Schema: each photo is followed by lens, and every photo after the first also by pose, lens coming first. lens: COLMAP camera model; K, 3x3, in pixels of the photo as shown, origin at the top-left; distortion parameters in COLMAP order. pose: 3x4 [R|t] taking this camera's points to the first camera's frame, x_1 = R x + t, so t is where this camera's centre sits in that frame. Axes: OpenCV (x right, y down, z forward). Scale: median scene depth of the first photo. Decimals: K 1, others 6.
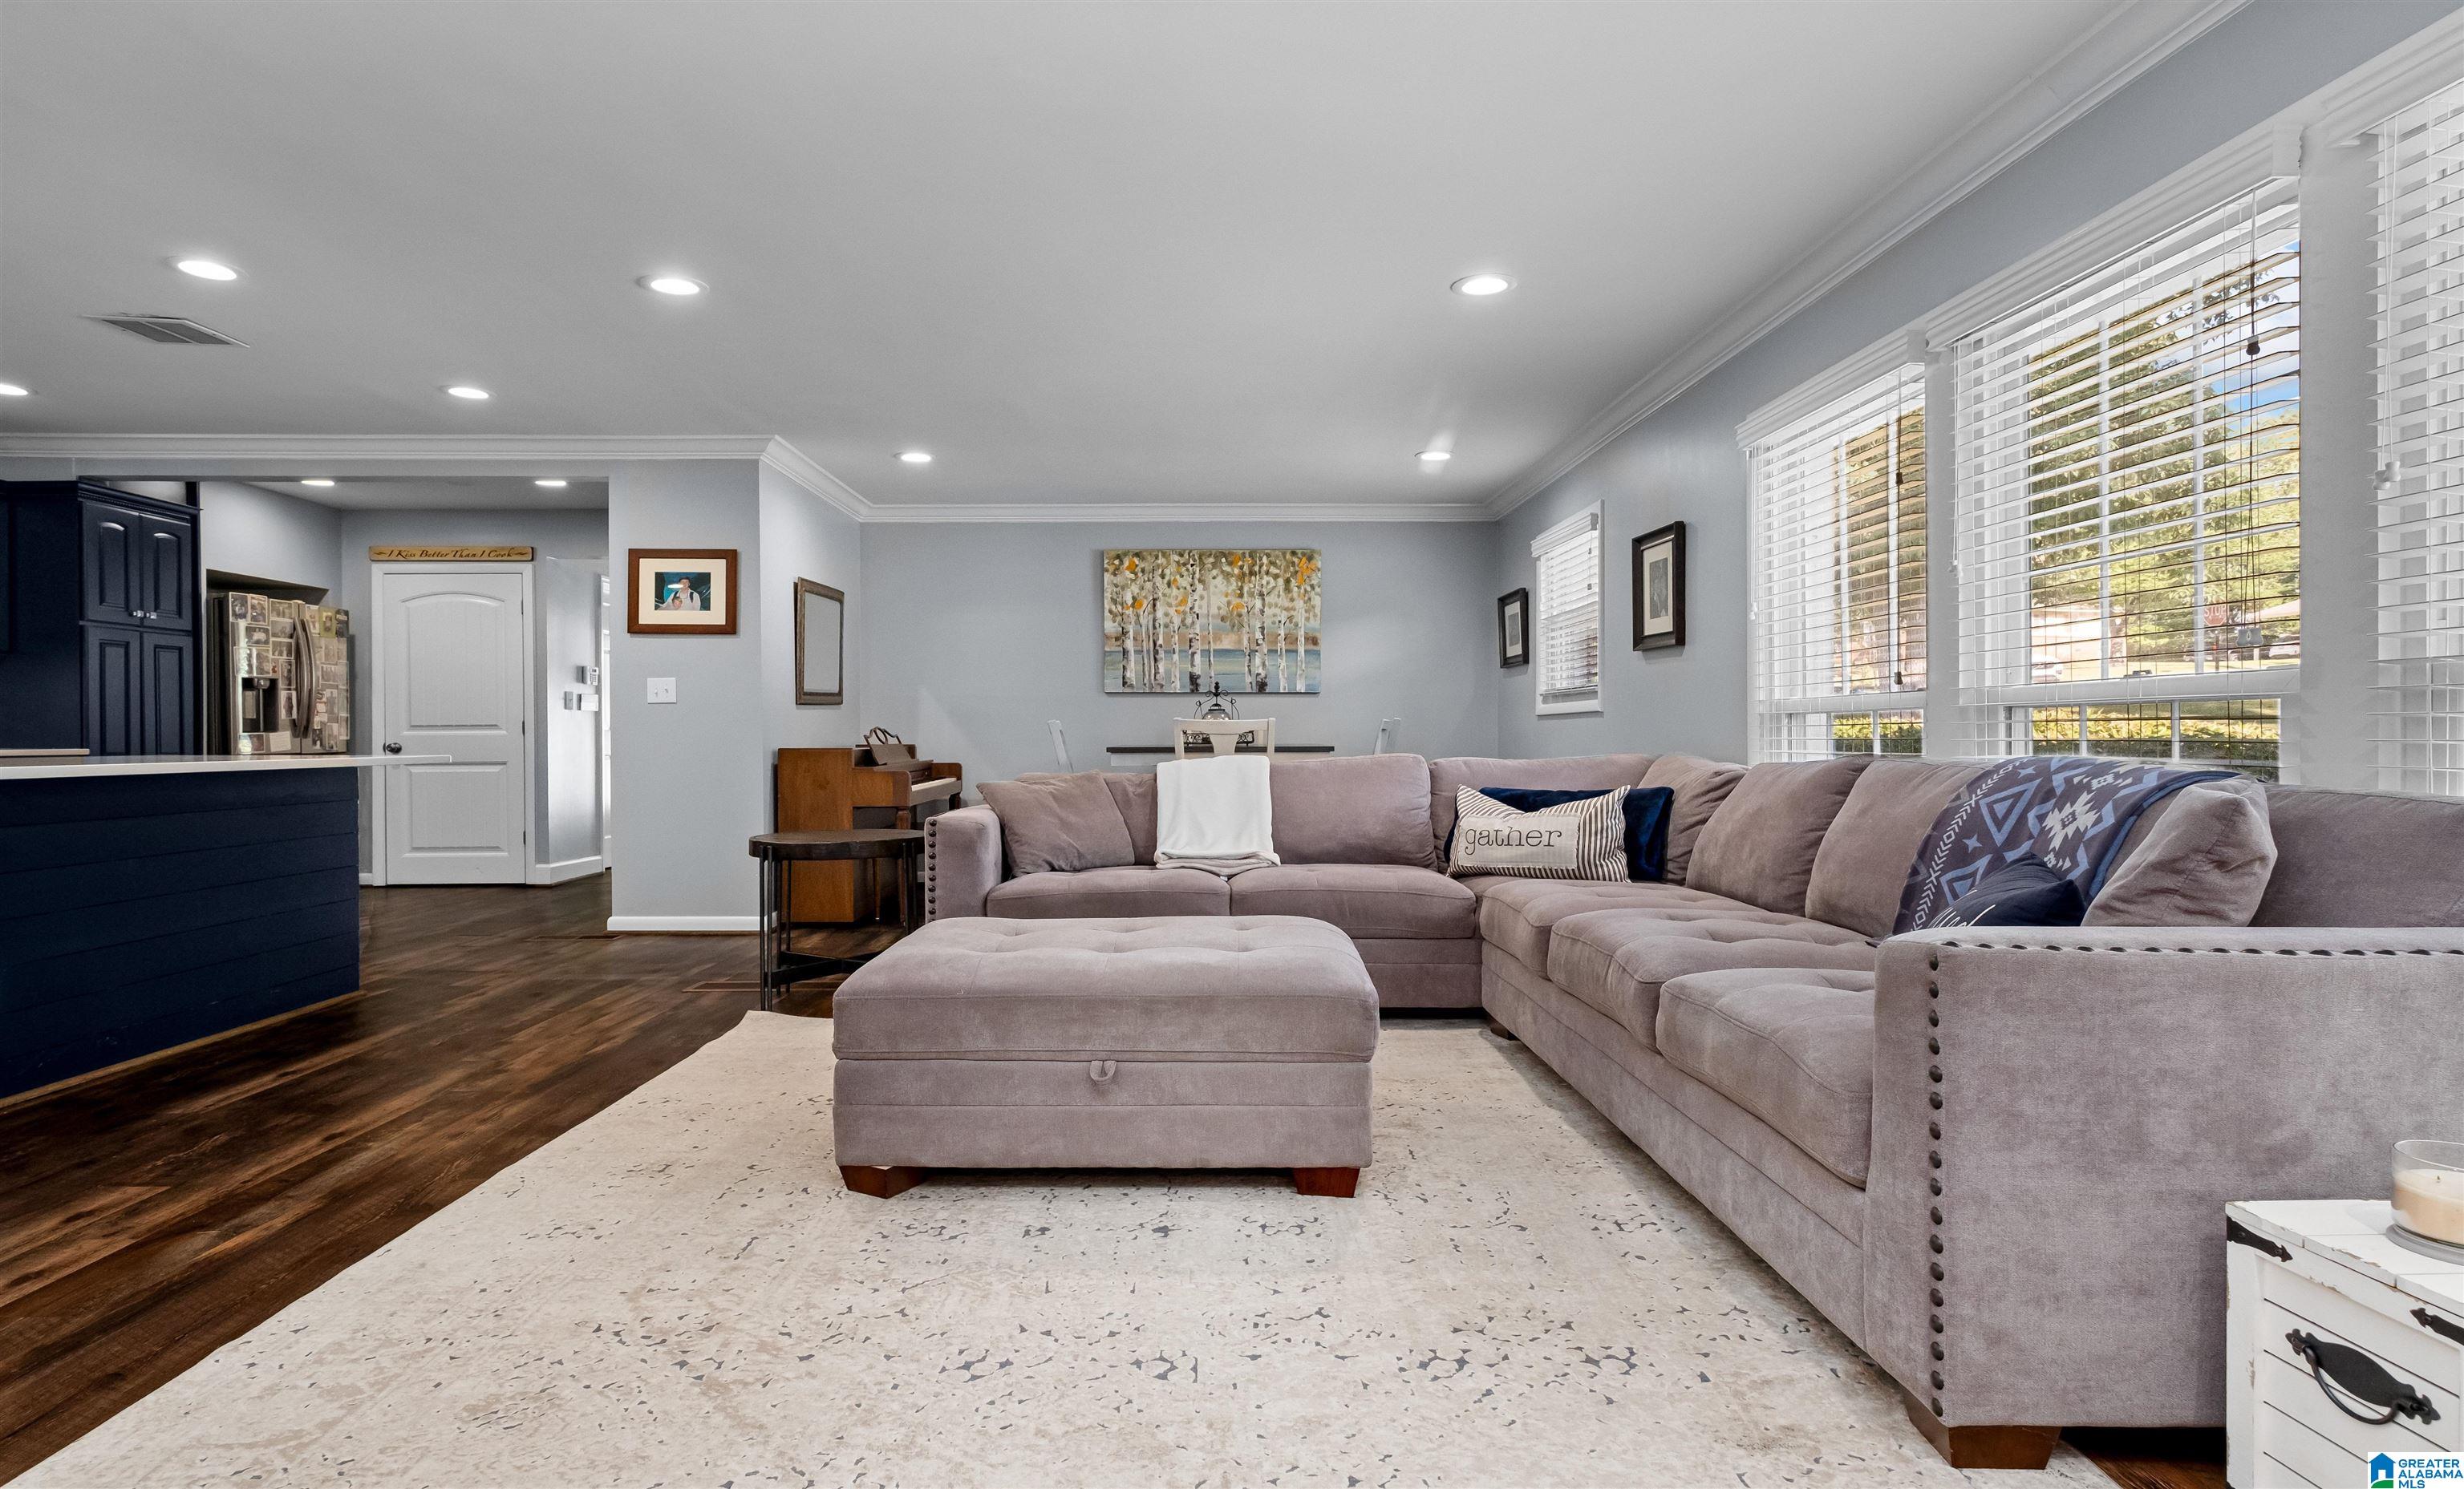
lens RADIAL K [[1540.4, 0, 1205.7], [0, 1540.4, 753.5], [0, 0, 1]] dist [0.003602, 0.001647]
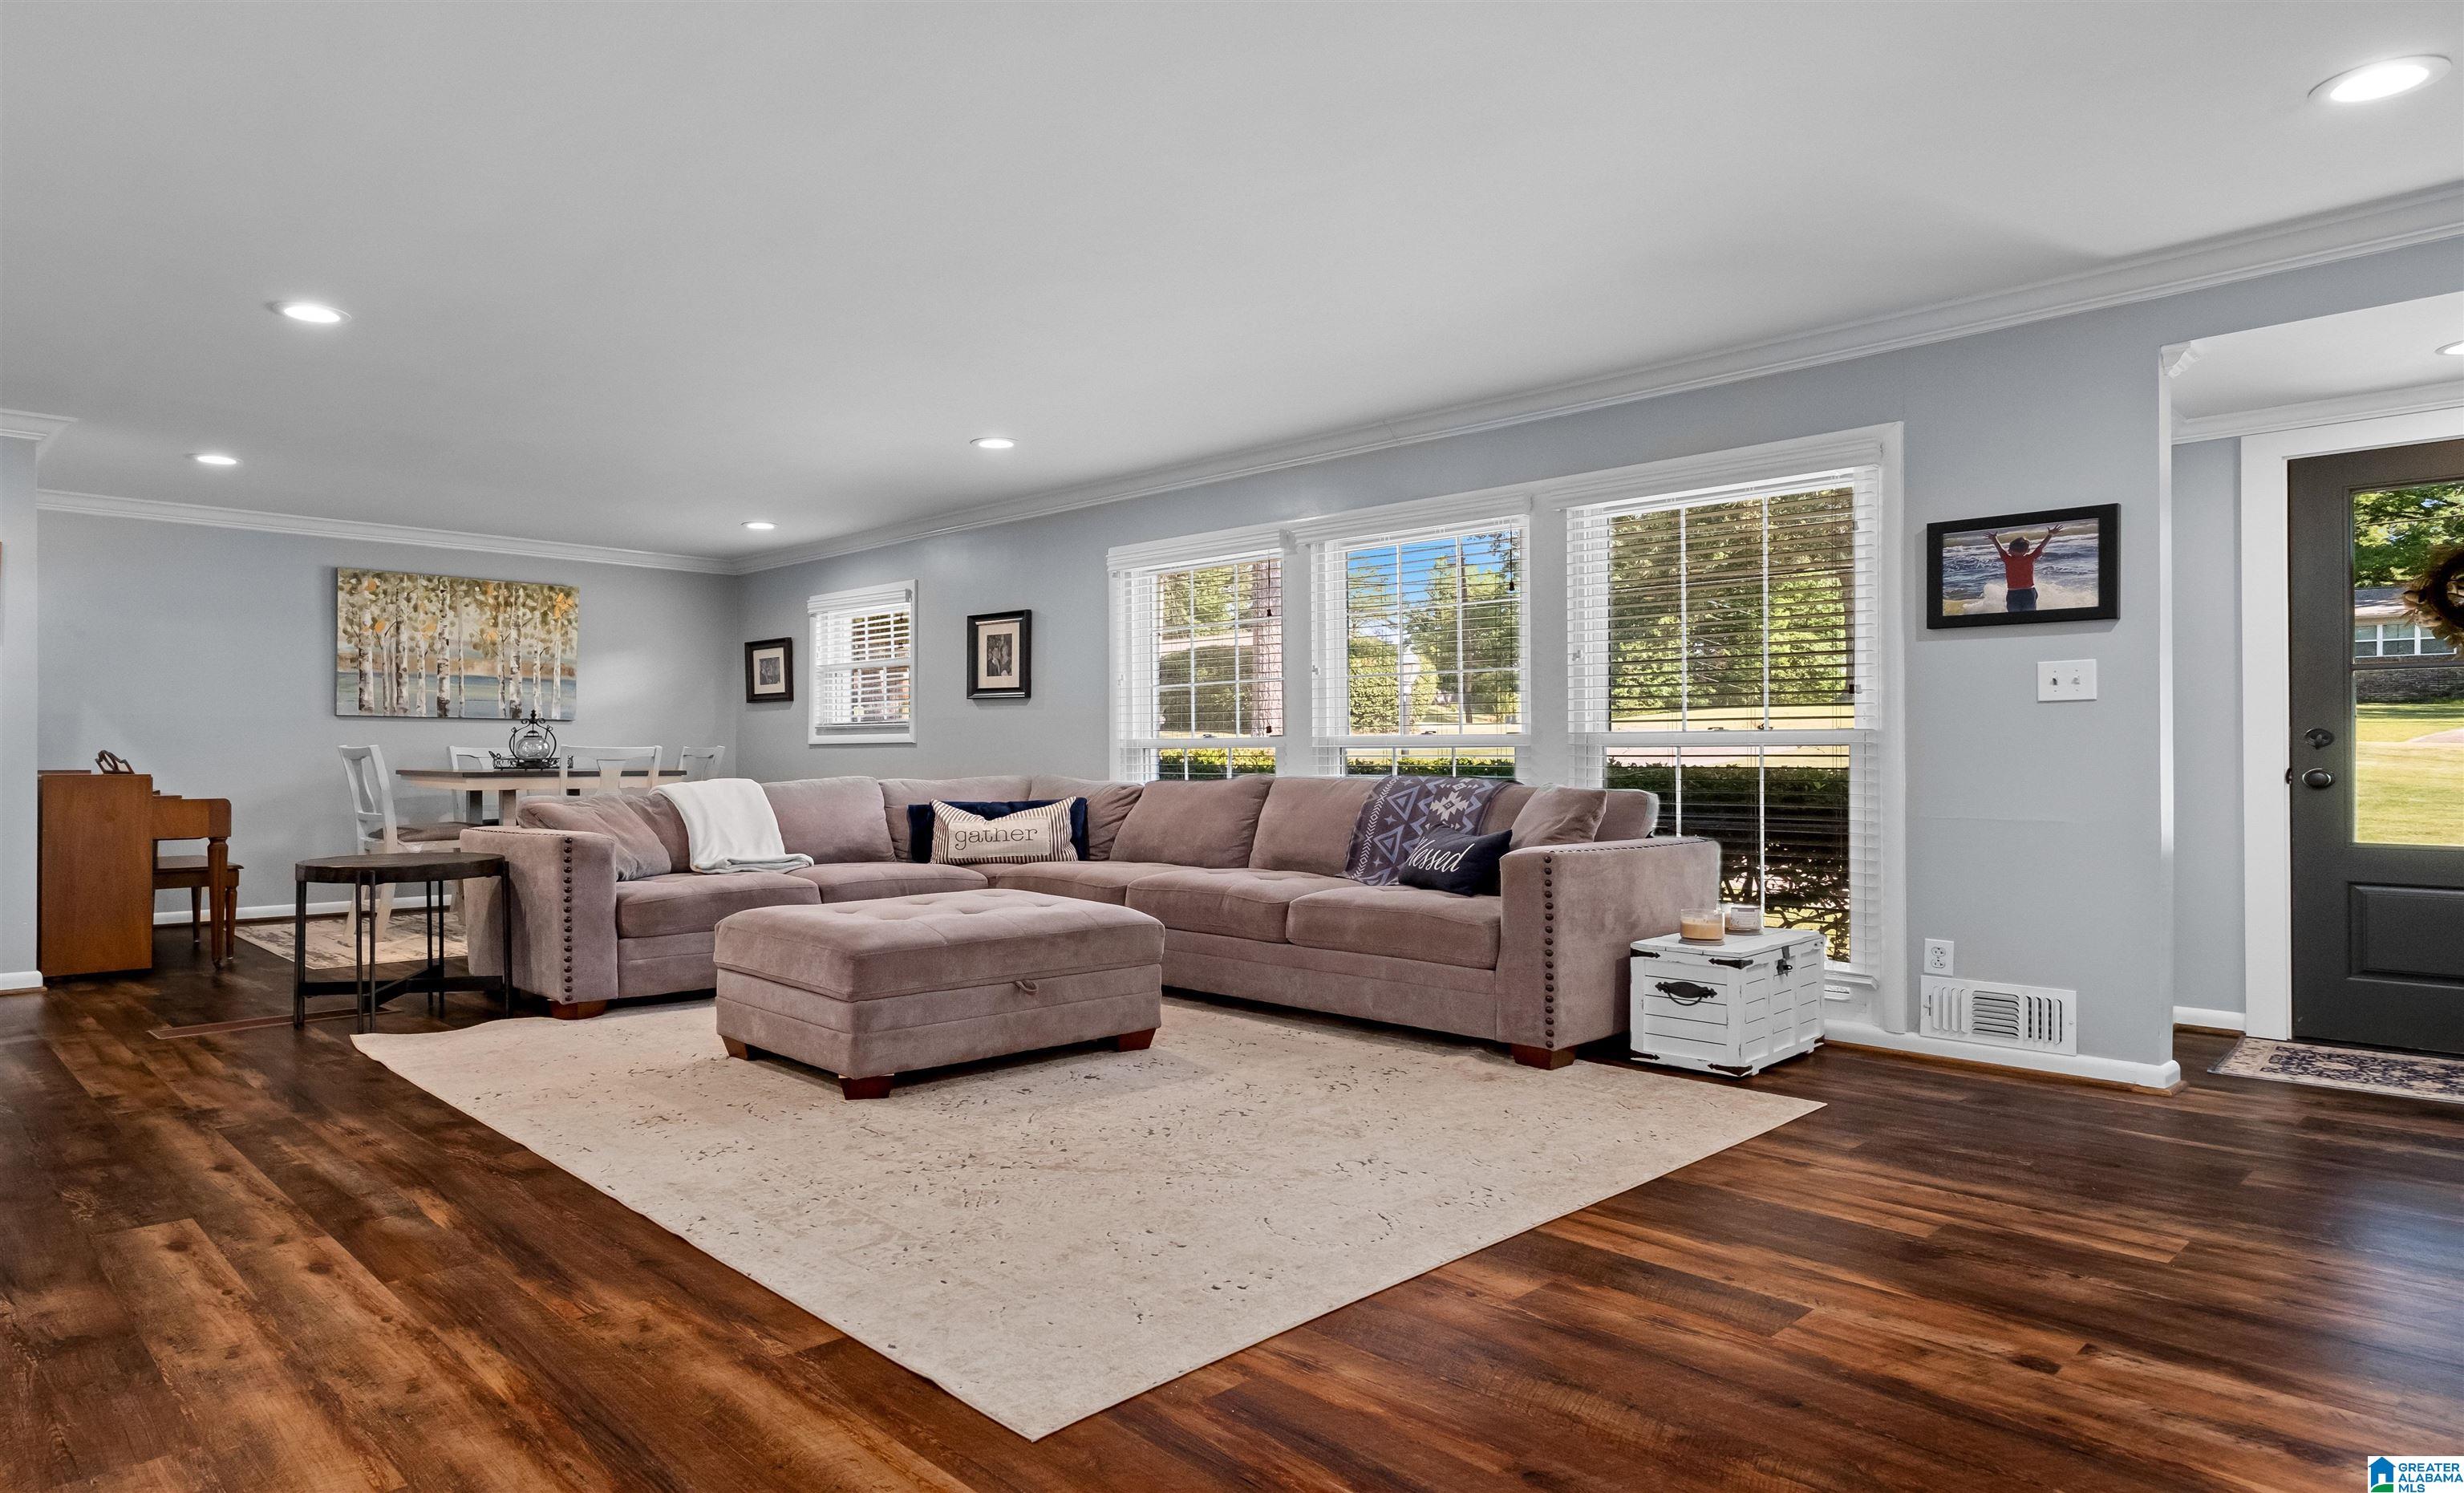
lens RADIAL K [[1399.6, 0, 1348.7], [0, 1399.6, 750.3], [0, 0, 1]] dist [-0.000853, 0.000700]
pose [[0.684002, 0.006527, 0.729451, -0.358824], [0.006267, 0.999870, -0.014823, -0.001434], [-0.729453, 0.014711, 0.683873, -0.073315]]
